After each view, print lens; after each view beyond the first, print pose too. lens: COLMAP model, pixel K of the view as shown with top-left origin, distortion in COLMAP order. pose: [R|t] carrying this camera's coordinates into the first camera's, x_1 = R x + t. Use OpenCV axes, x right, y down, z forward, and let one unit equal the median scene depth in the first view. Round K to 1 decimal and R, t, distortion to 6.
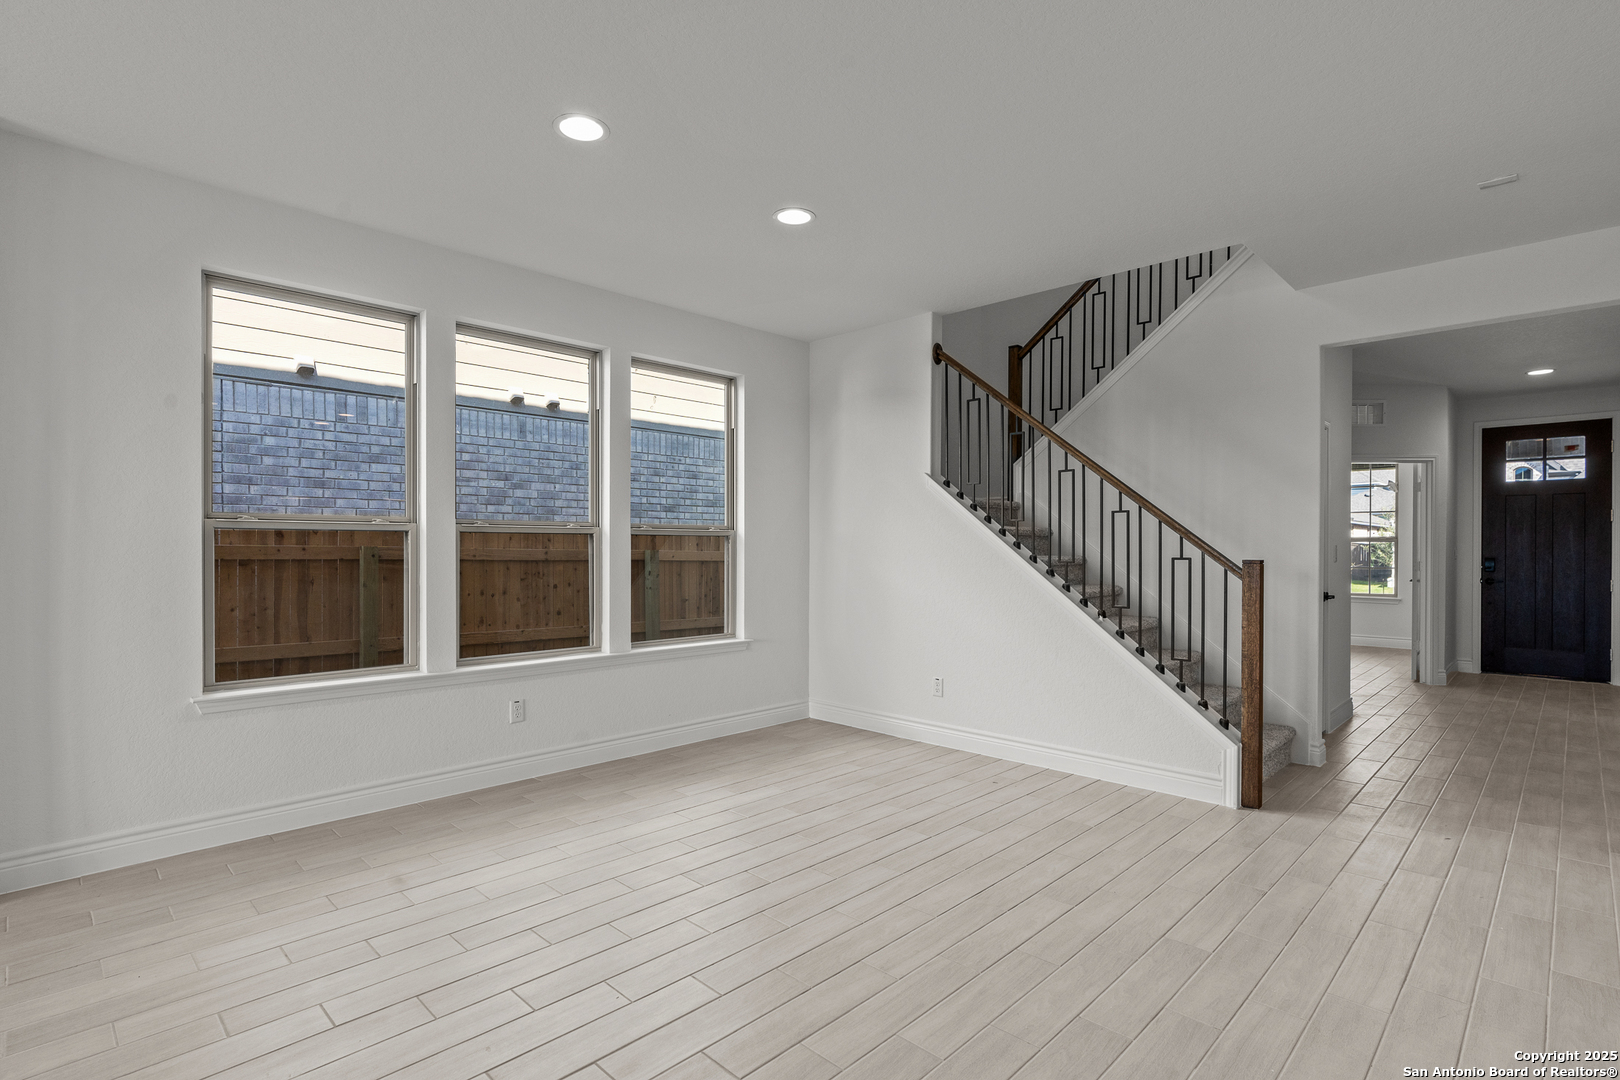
lens RADIAL K [[788.7, 0, 819.0], [0, 788.7, 547.8], [0, 0, 1]] dist [-0.003795, -0.000791]
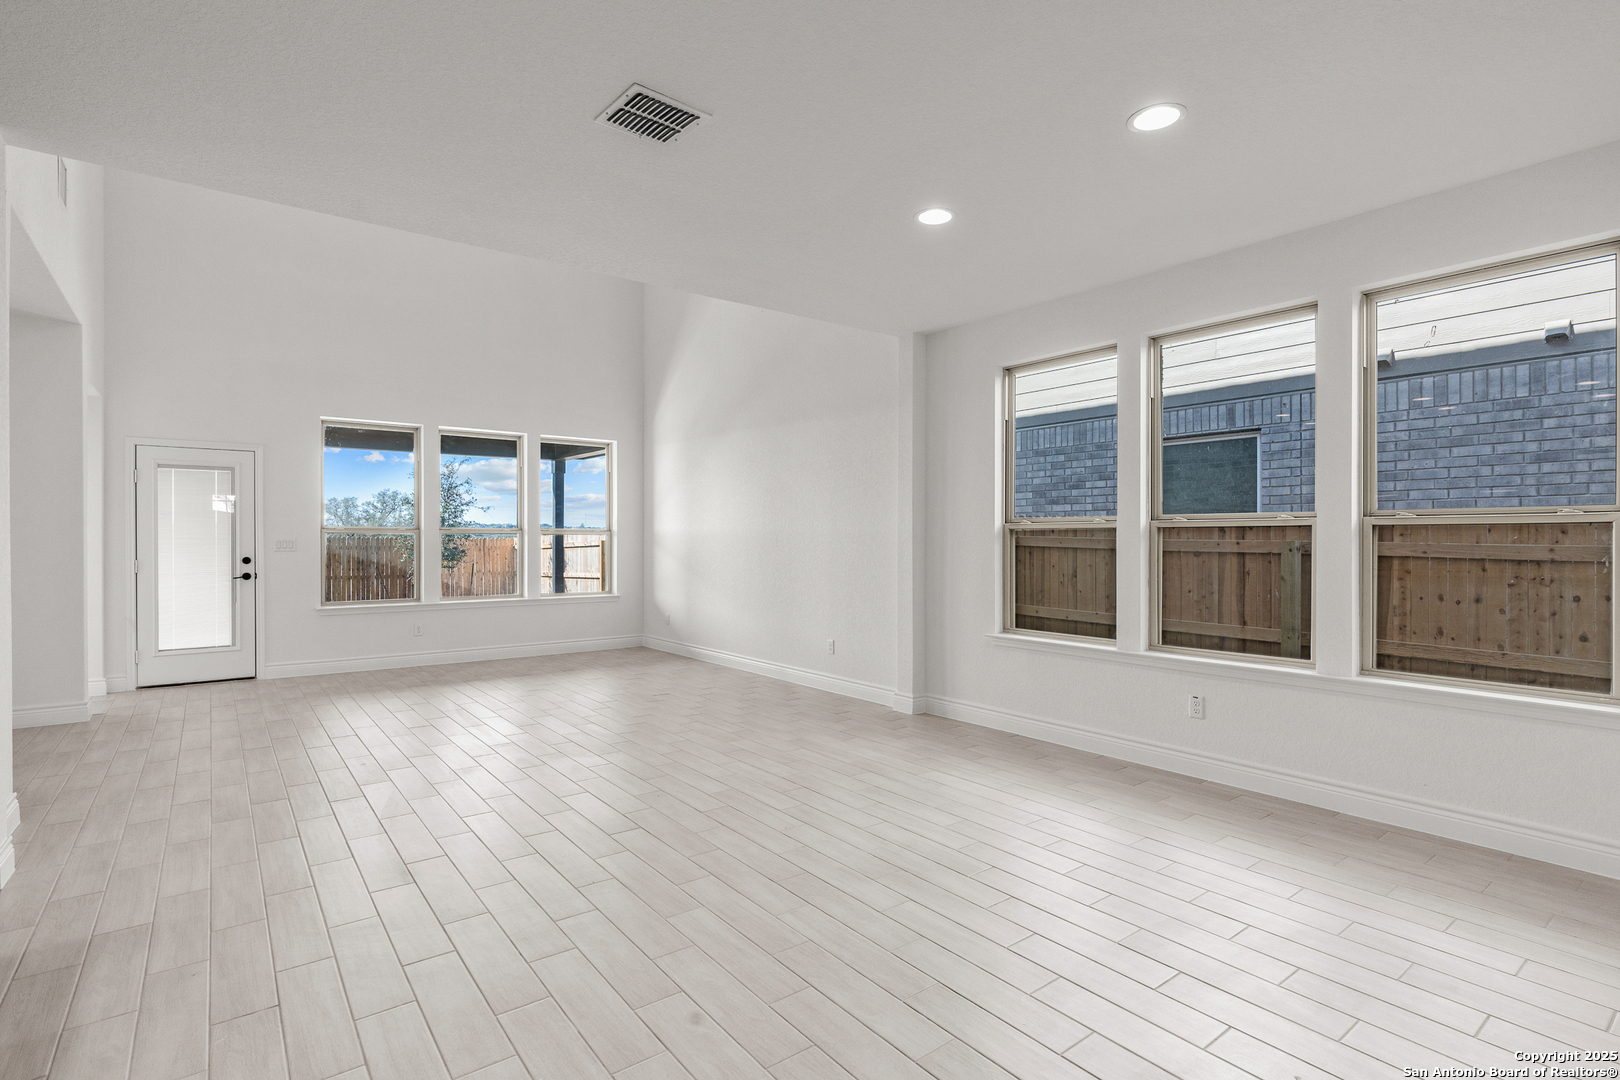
lens RADIAL K [[788.7, 0, 808.2], [0, 788.7, 547.7], [0, 0, 1]] dist [-0.003795, -0.000791]
pose [[-0.149158, 0.008038, -0.988781, 0.555180], [-0.002354, 0.999961, 0.008484, -0.000339], [0.988811, 0.003593, -0.149133, 0.550615]]
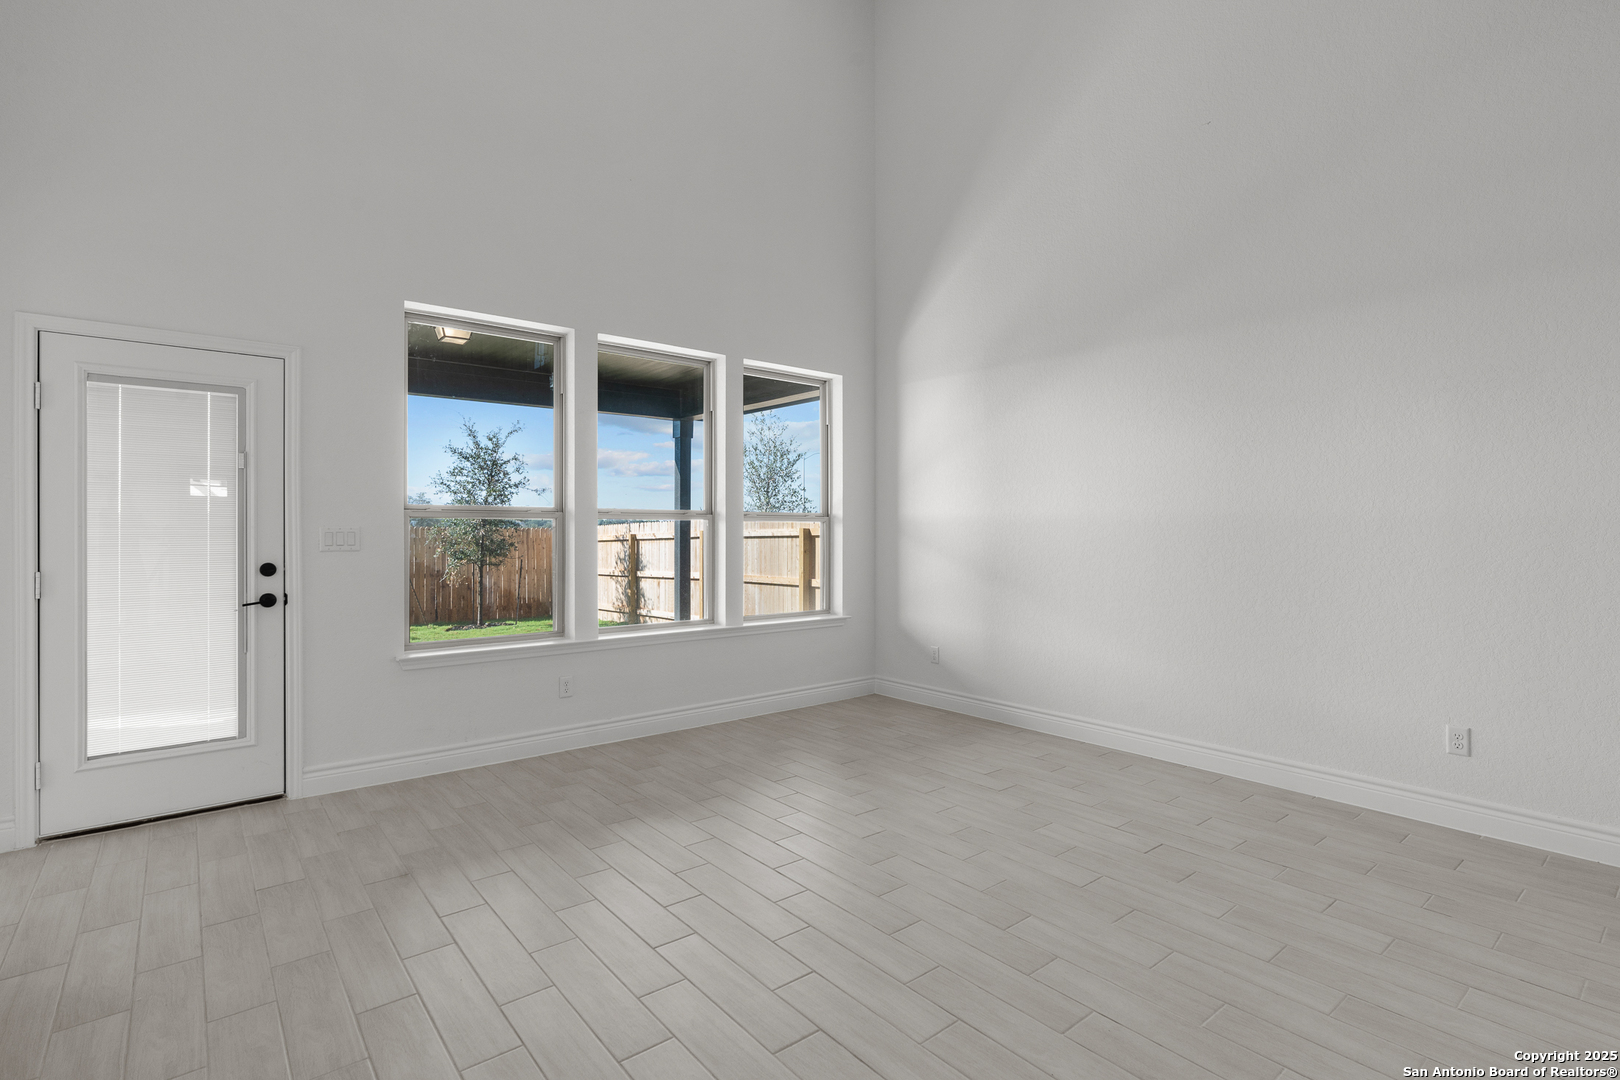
lens RADIAL K [[788.7, 0, 824.8], [0, 788.7, 533.1], [0, 0, 1]] dist [-0.003795, -0.000791]
pose [[-0.116391, 0.001764, -0.993202, 0.404094], [-0.002802, 0.999994, 0.002105, -0.000179], [0.993199, 0.003028, -0.116386, 0.392279]]
